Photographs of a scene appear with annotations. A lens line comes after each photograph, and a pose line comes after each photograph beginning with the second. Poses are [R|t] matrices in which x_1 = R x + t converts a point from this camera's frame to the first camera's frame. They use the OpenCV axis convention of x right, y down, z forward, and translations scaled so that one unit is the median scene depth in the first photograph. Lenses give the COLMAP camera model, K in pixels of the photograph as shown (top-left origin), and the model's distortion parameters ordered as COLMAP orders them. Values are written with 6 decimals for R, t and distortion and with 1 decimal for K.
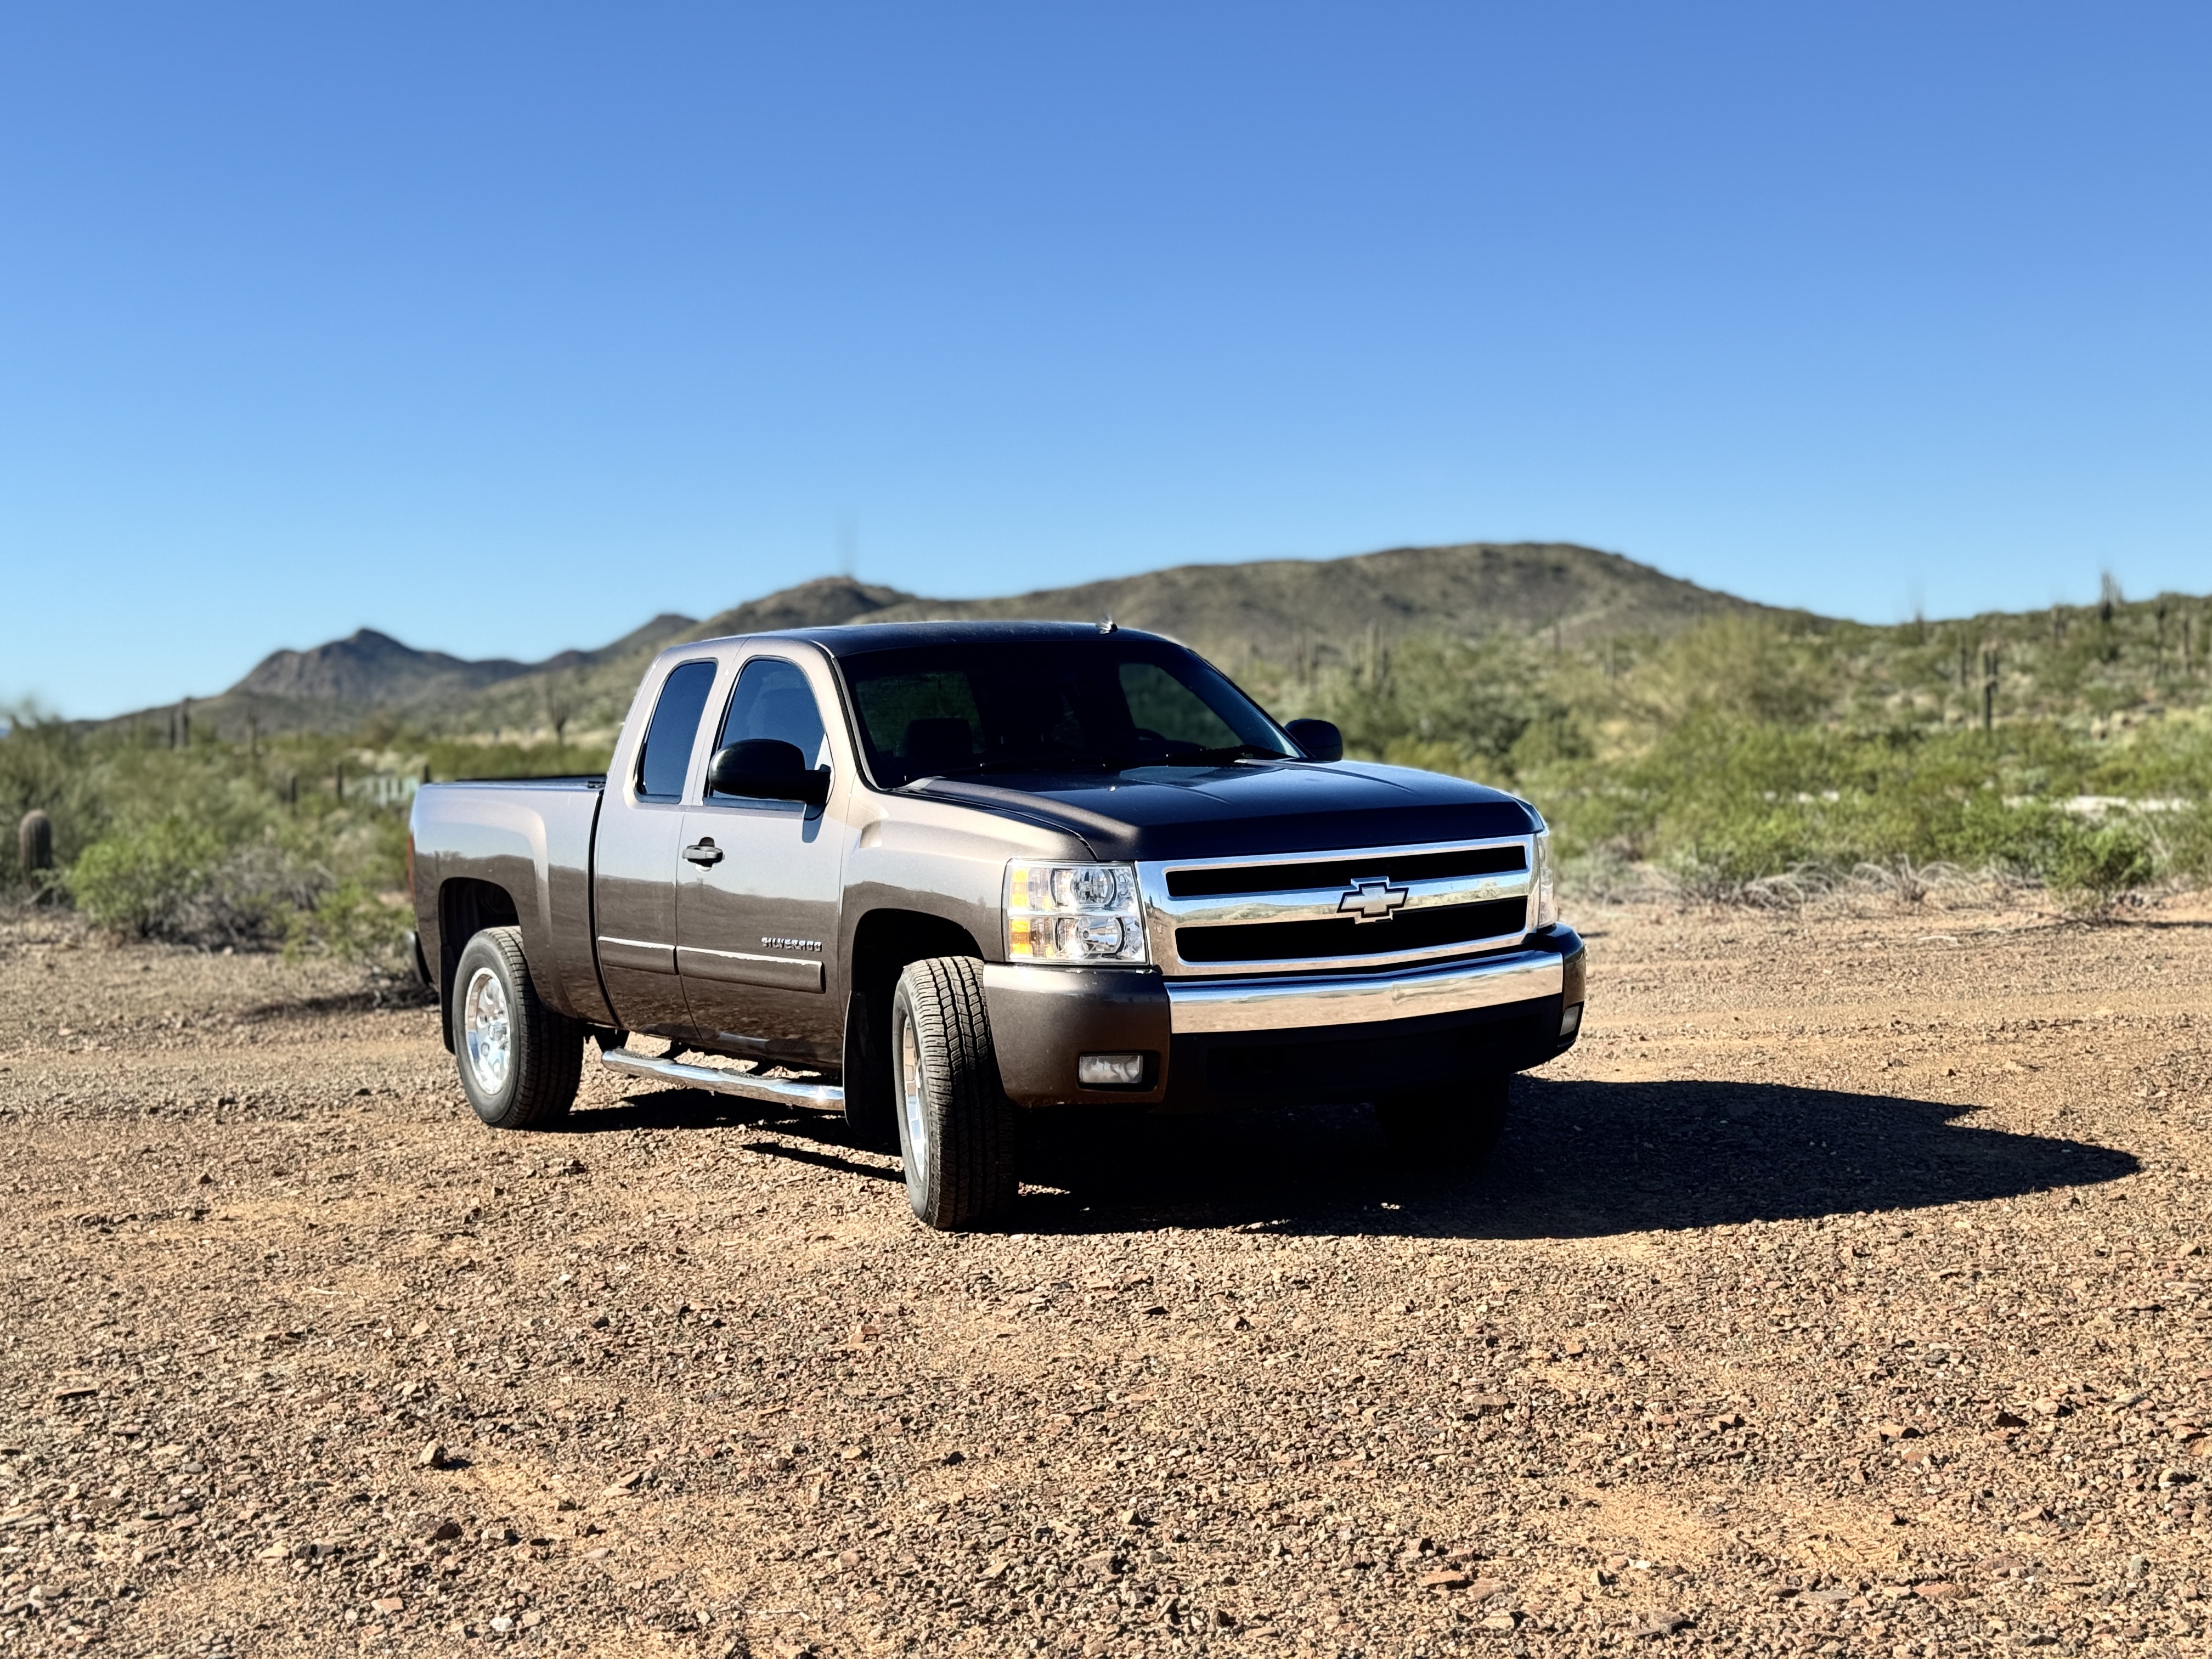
lens RADIAL K [[3263.8, 0, 1115.8], [0, 3263.8, 884.5], [0, 0, 1]] dist [0.176379, -0.197500]
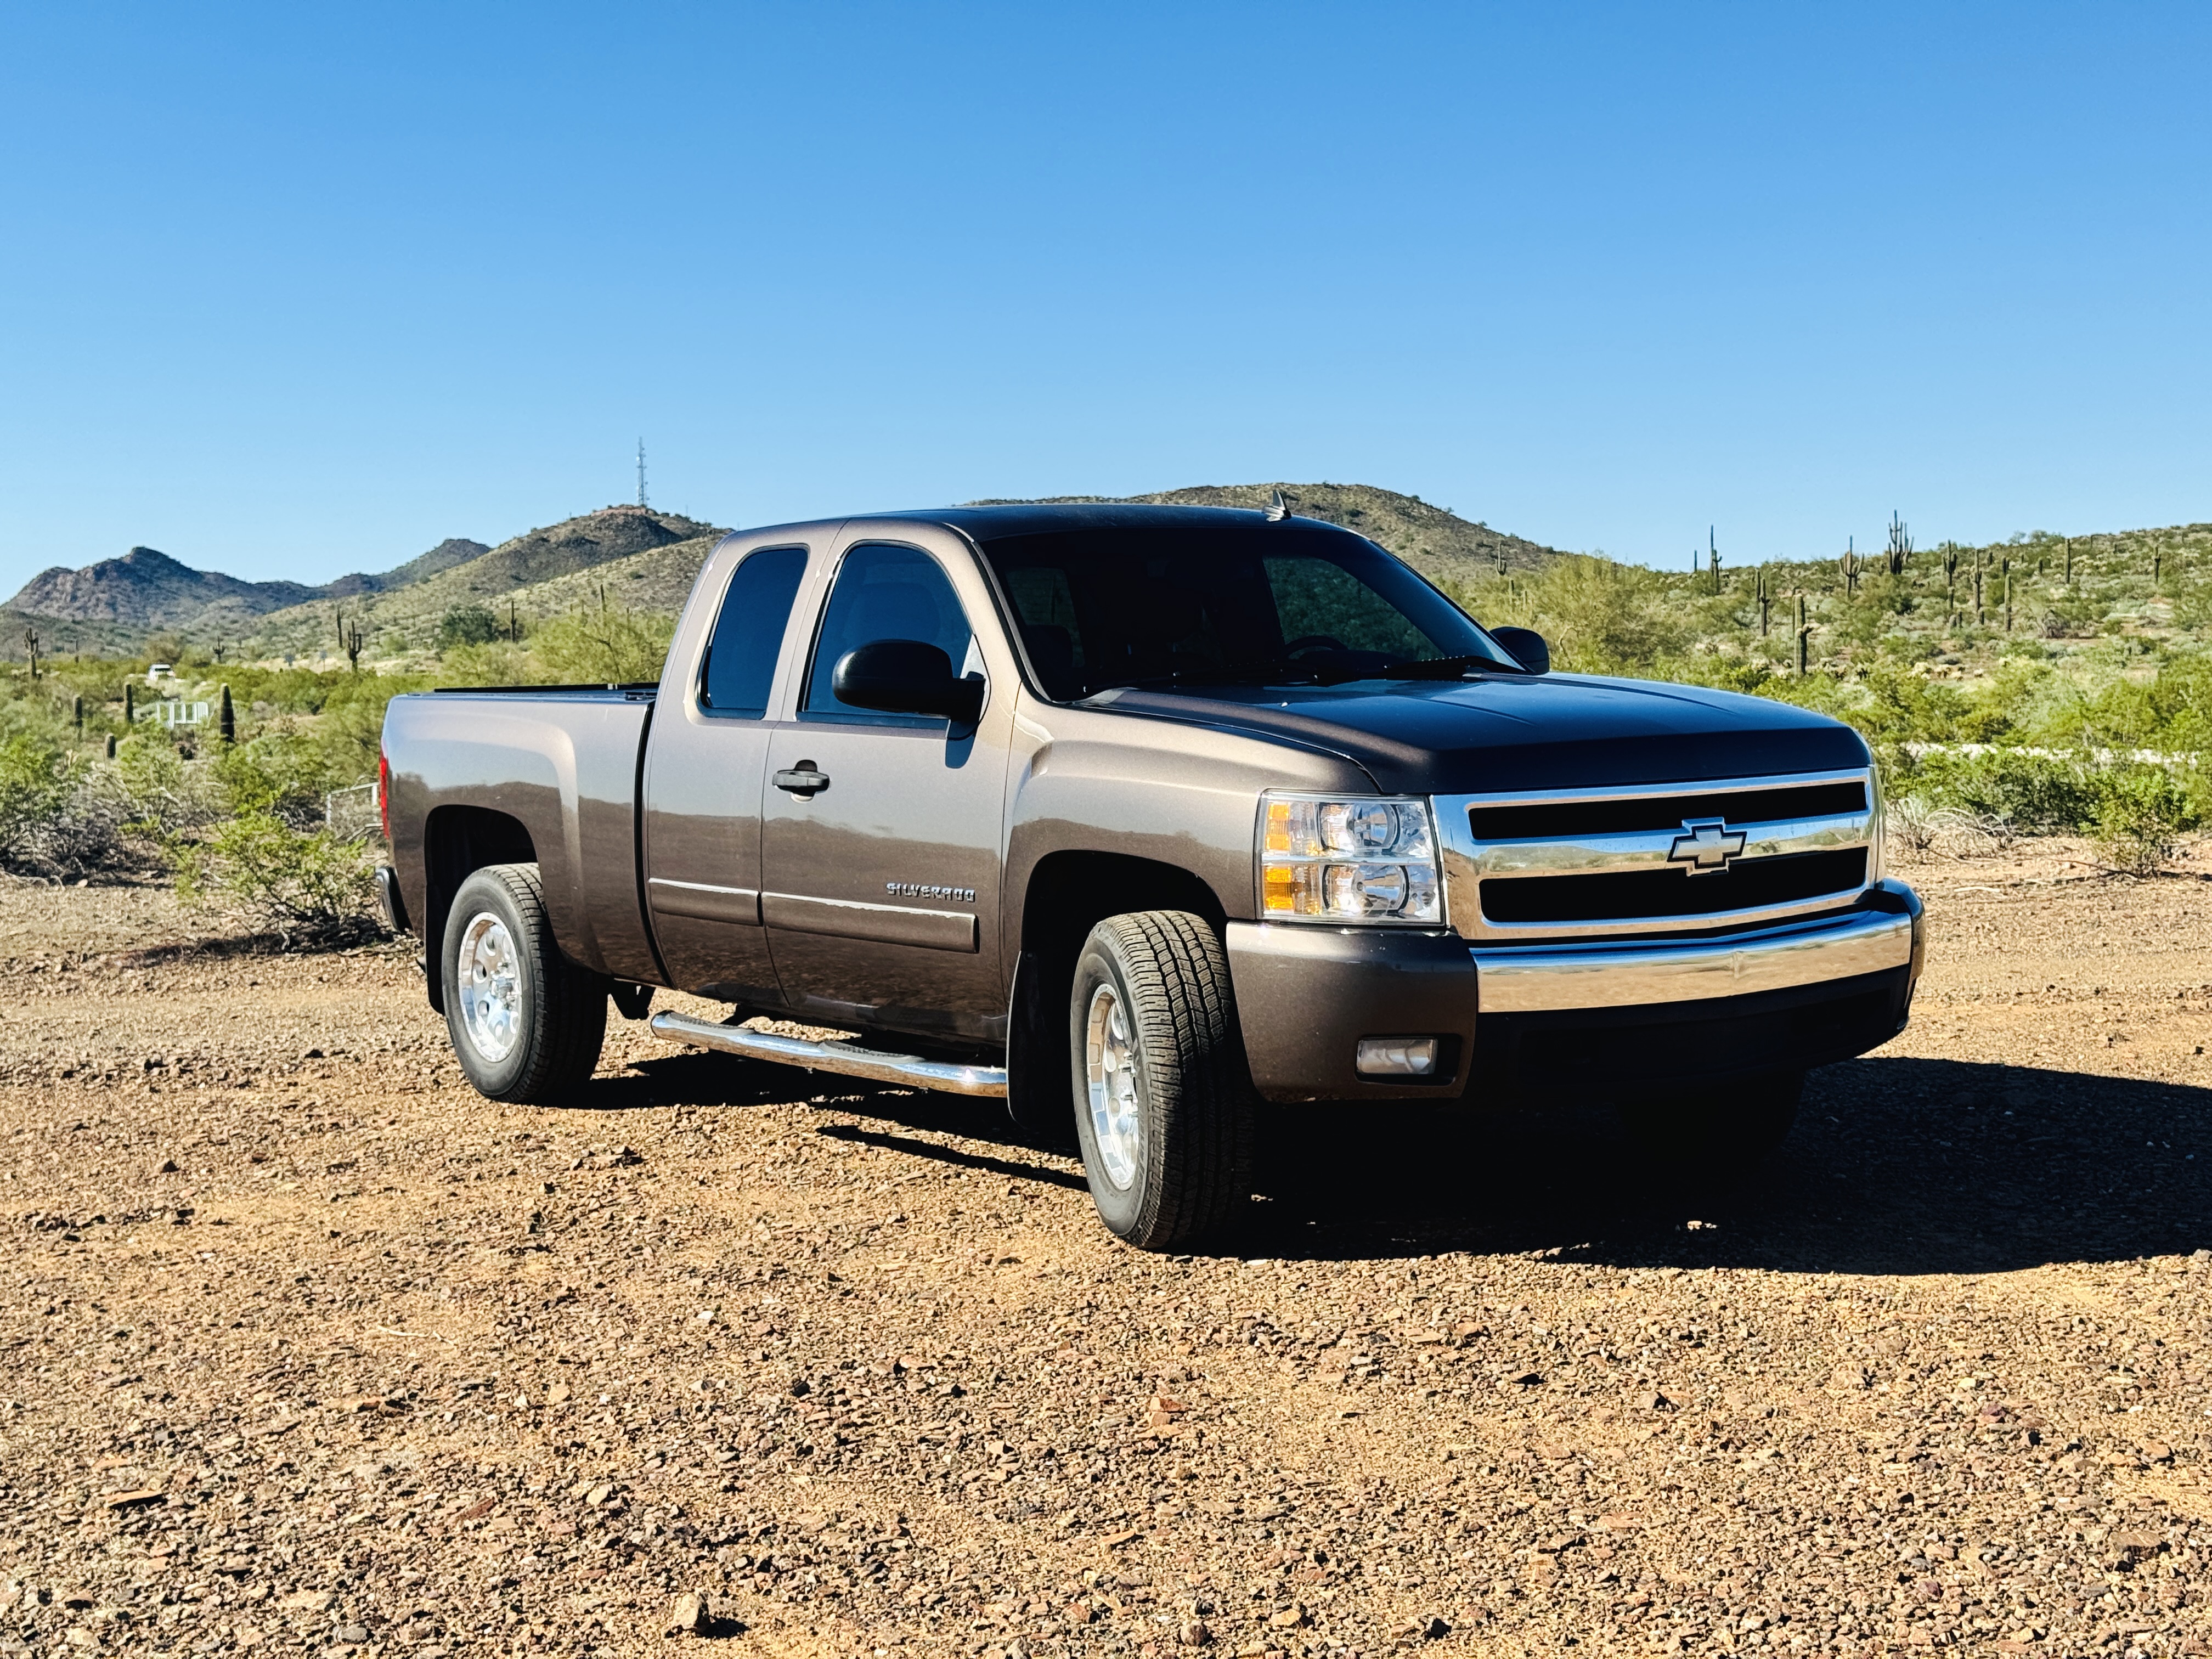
lens RADIAL K [[3216.4, 0, 1096.1], [0, 3216.4, 890.1], [0, 0, 1]] dist [0.157433, -0.067048]
pose [[0.997883, 0.010030, 0.064264, -0.096592], [-0.011380, 0.999721, 0.020681, 0.000597], [-0.064039, -0.021369, 0.997719, 0.173301]]
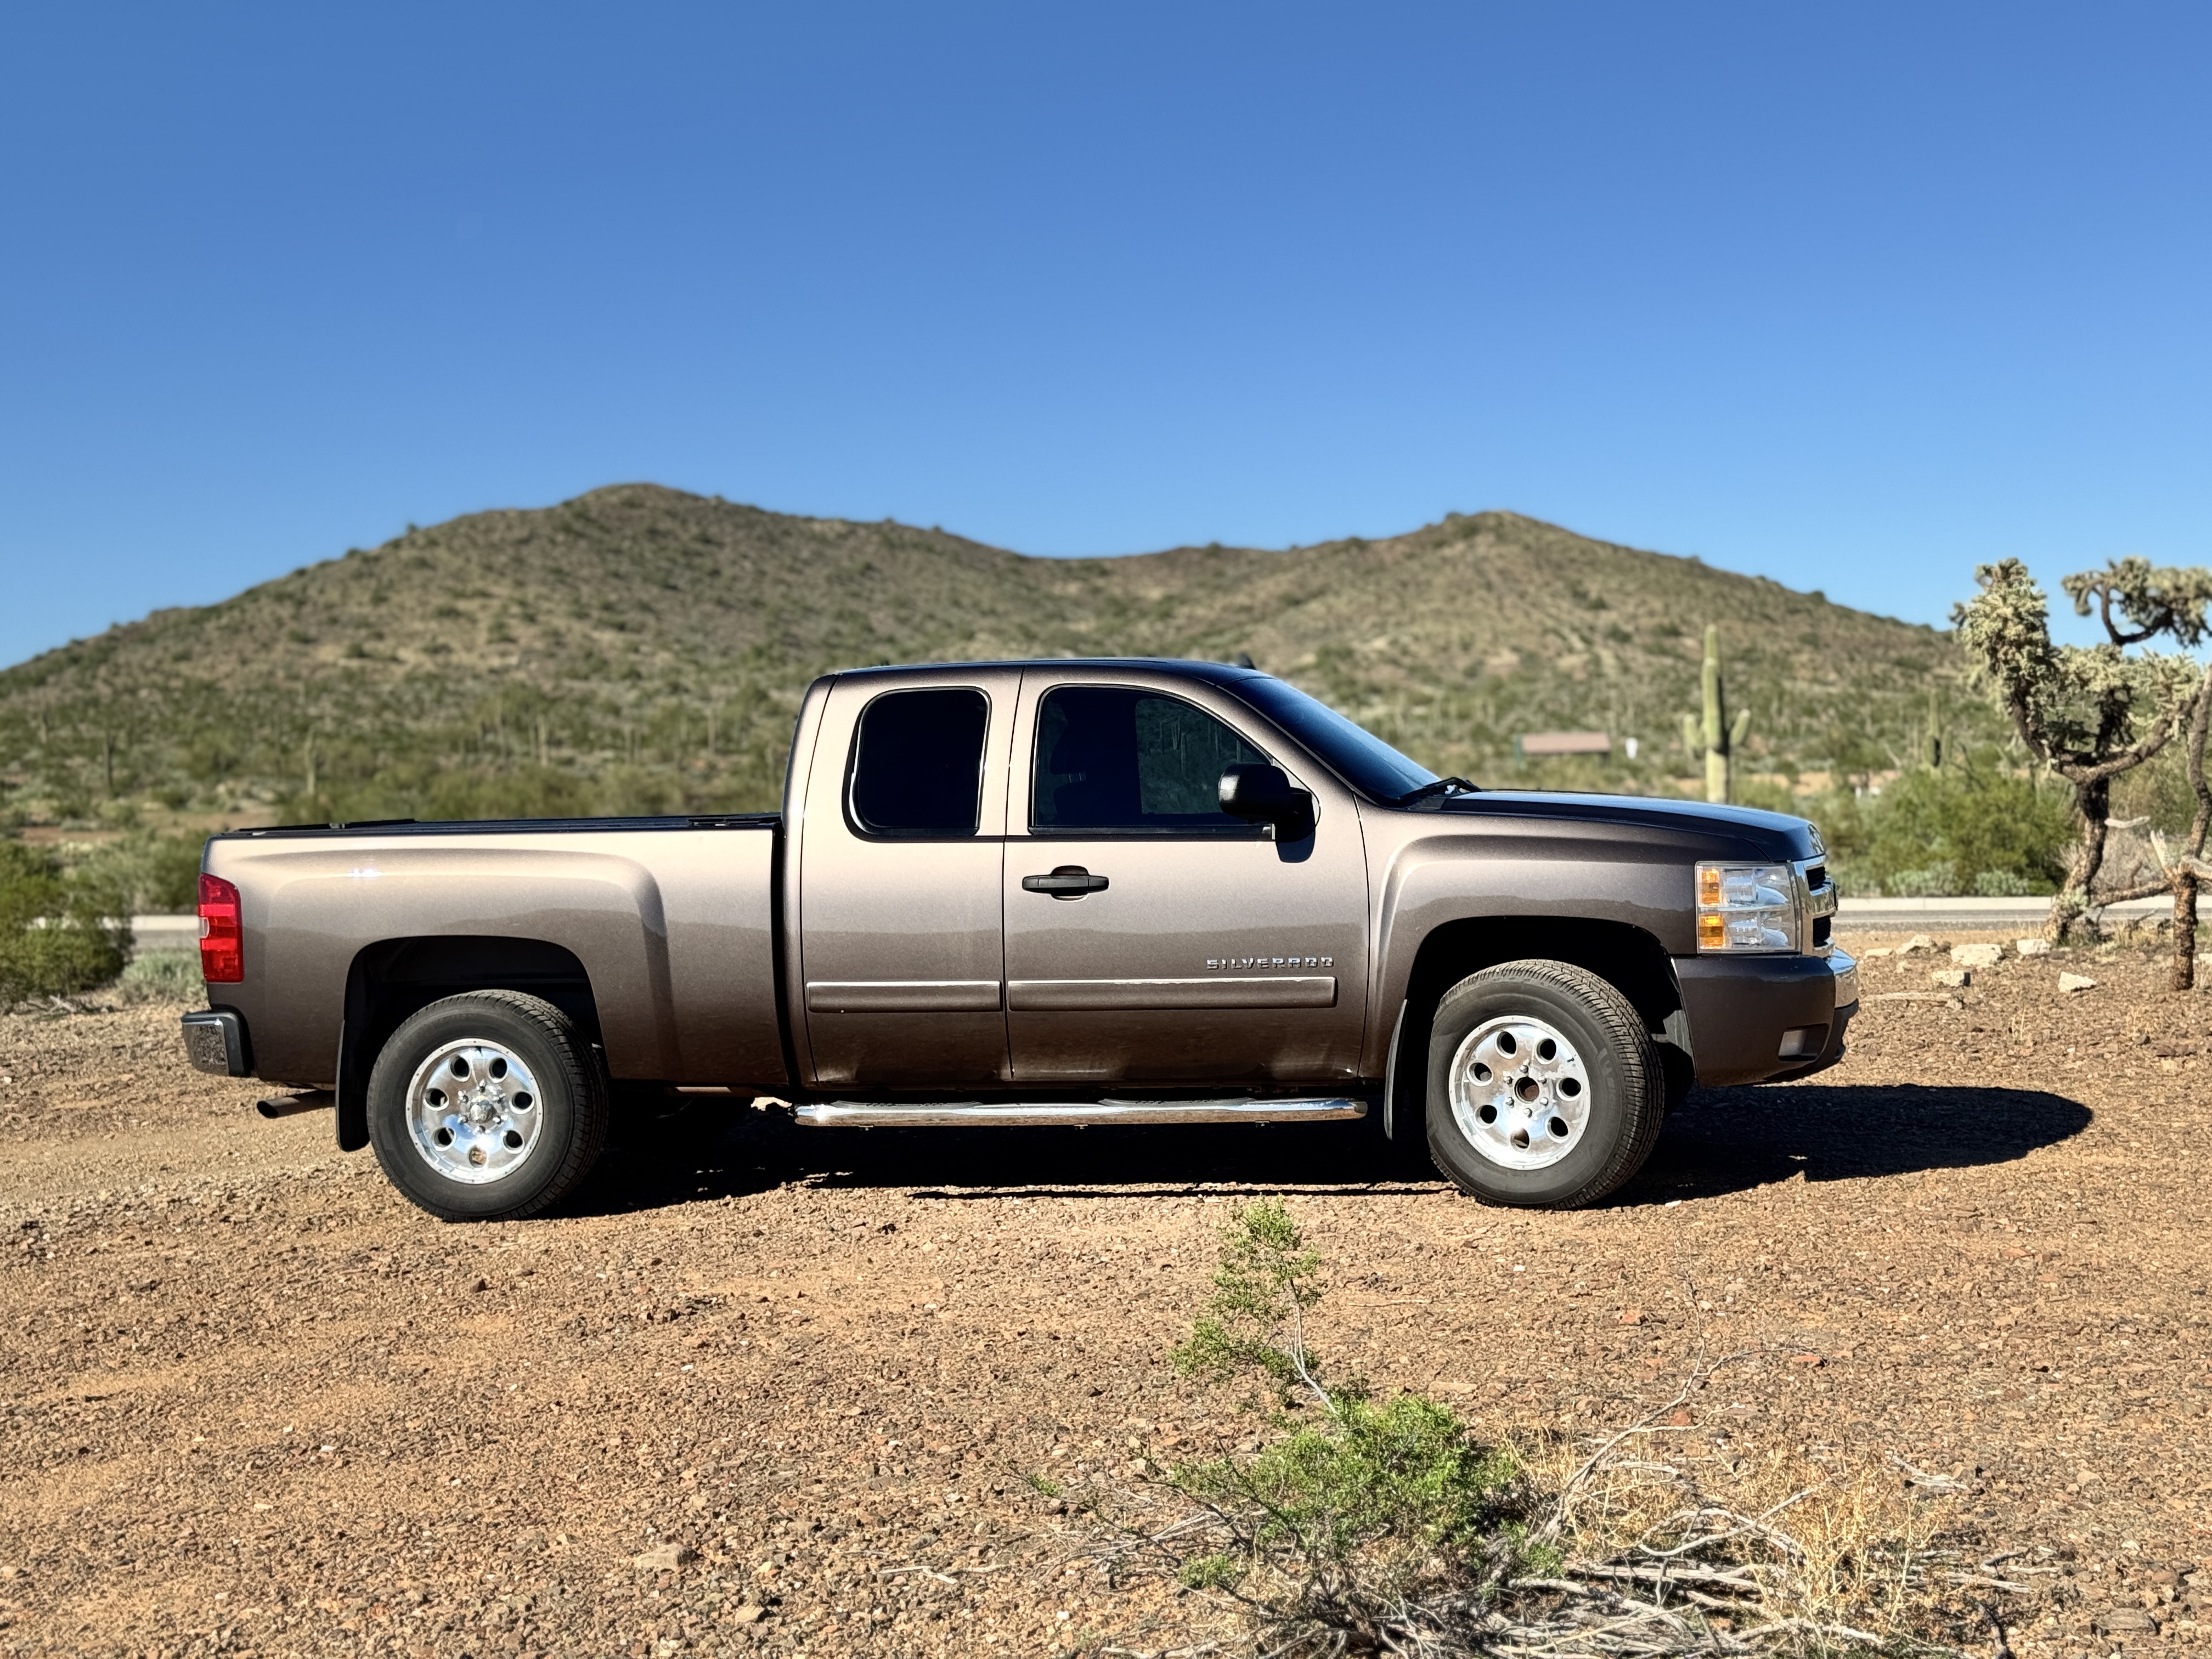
lens RADIAL K [[3263.8, 0, 1115.8], [0, 3263.8, 884.5], [0, 0, 1]] dist [0.176379, -0.197500]
pose [[0.683105, -0.012270, 0.730217, -0.774423], [0.045277, 0.998647, -0.025575, 0.015513], [-0.728916, 0.050532, 0.682736, 0.295153]]
